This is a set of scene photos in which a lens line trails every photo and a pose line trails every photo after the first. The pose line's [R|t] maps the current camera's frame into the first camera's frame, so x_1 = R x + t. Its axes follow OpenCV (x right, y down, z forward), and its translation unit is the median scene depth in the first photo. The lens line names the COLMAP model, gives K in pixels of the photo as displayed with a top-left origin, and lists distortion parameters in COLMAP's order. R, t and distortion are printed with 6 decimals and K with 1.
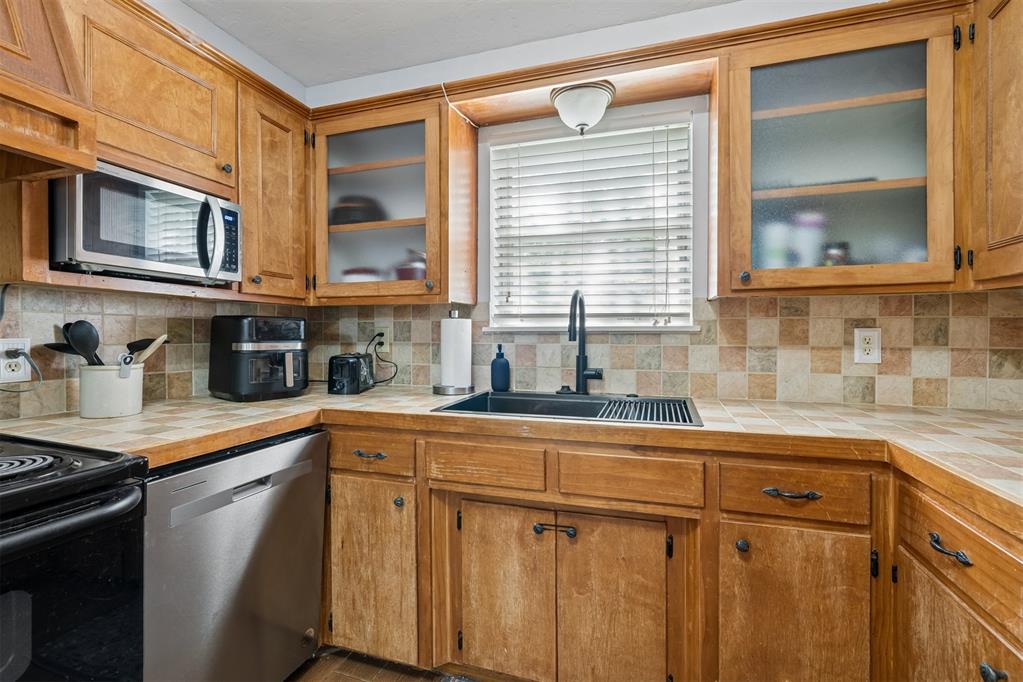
lens RADIAL K [[468.8, 0, 507.3], [0, 468.8, 336.0], [0, 0, 1]] dist [0.003012, 0.001111]
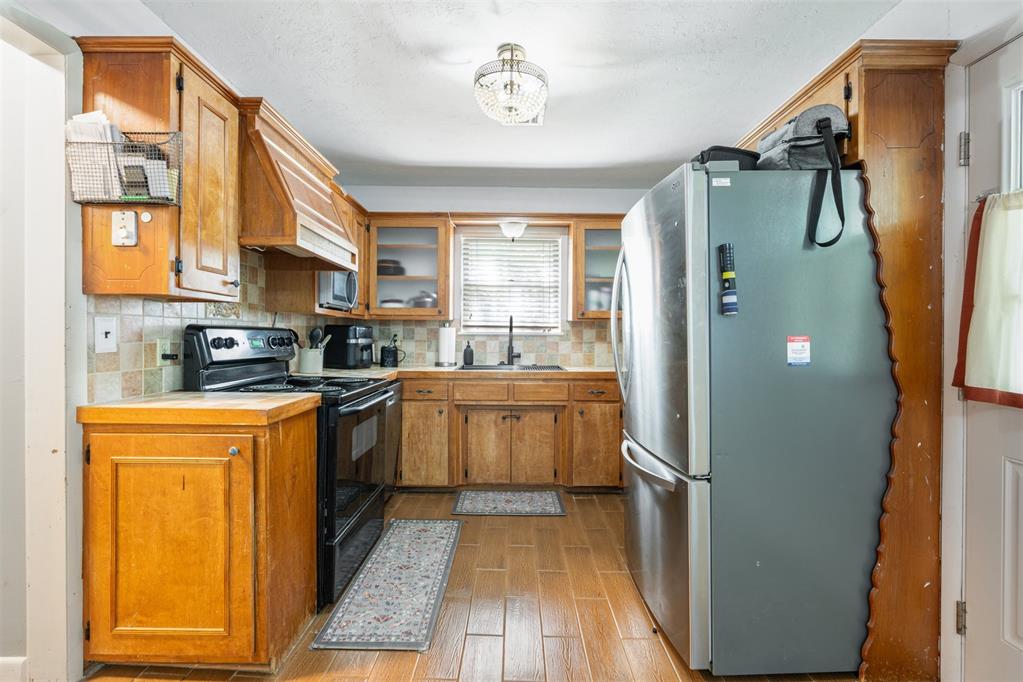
lens RADIAL K [[468.8, 0, 512.1], [0, 468.8, 340.9], [0, 0, 1]] dist [0.003012, 0.001111]
pose [[0.946901, 0.004097, 0.321499, -0.596482], [-0.004792, 0.999988, 0.001371, 0.017199], [-0.321489, -0.002839, 0.946909, -1.142778]]
